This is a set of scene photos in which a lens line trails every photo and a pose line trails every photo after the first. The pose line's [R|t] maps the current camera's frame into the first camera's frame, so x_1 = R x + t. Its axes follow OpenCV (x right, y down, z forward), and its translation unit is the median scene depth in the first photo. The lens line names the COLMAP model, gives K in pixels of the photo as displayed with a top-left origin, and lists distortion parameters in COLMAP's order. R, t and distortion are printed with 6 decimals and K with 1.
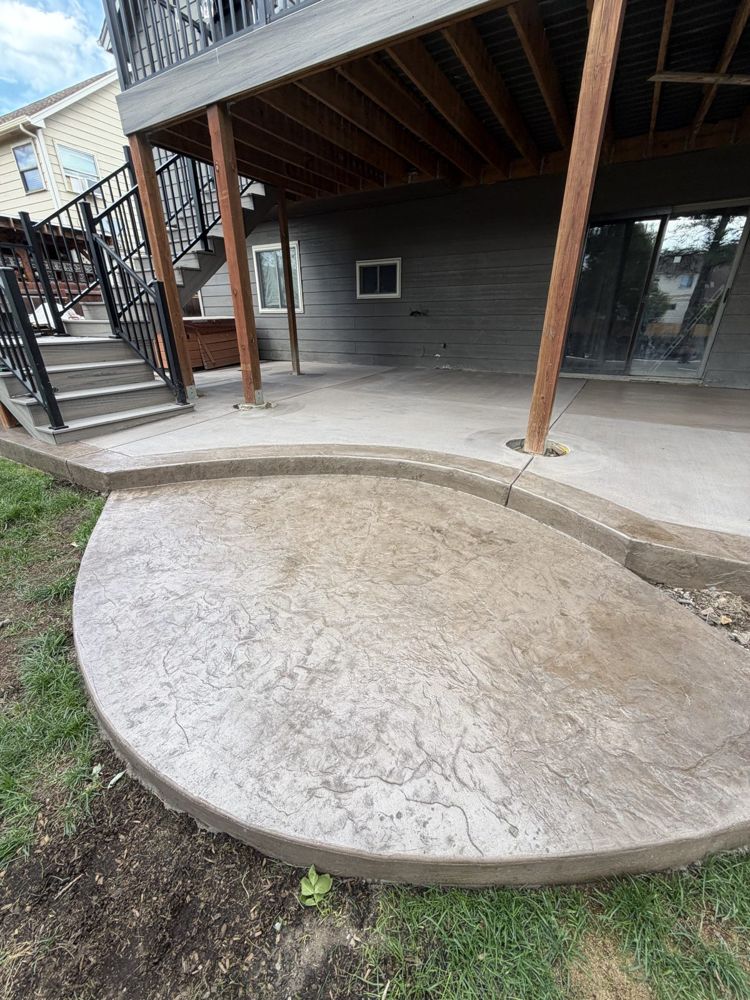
lens RADIAL K [[395.9, 0, 375.0], [0, 395.9, 498.8], [0, 0, 1]] dist [-0.001952, 0.000487]
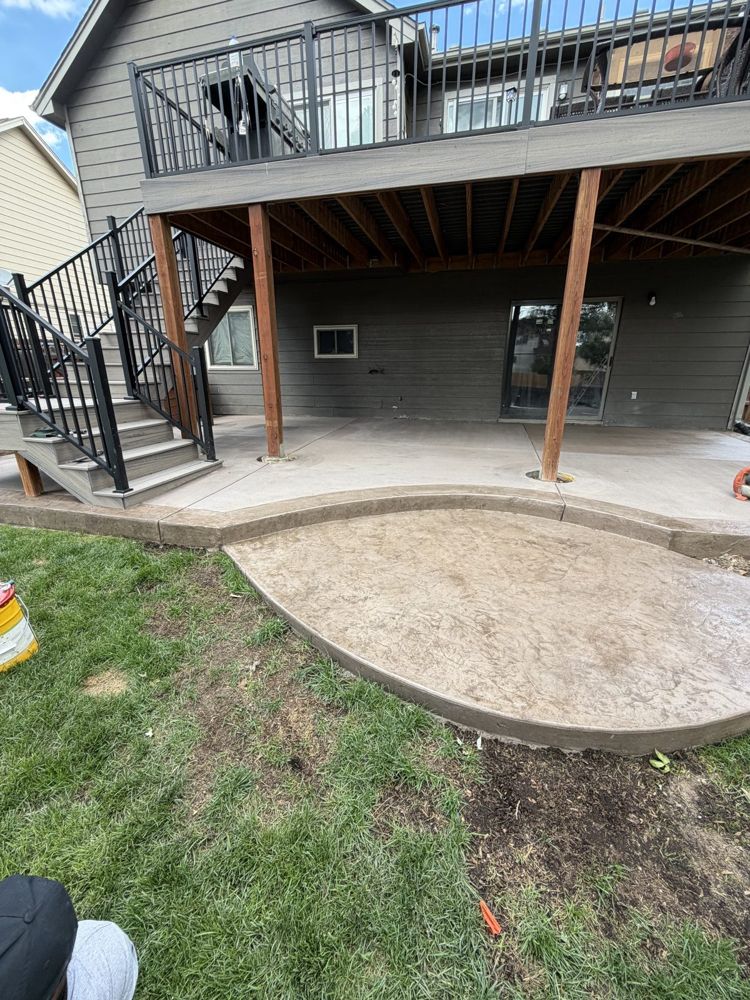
lens RADIAL K [[395.9, 0, 372.6], [0, 395.9, 500.0], [0, 0, 1]] dist [-0.001952, 0.000487]
pose [[0.961568, -0.083620, 0.261524, -0.500448], [0.111656, 0.989270, -0.094223, 0.003728], [-0.250839, 0.119802, 0.960587, -0.096723]]
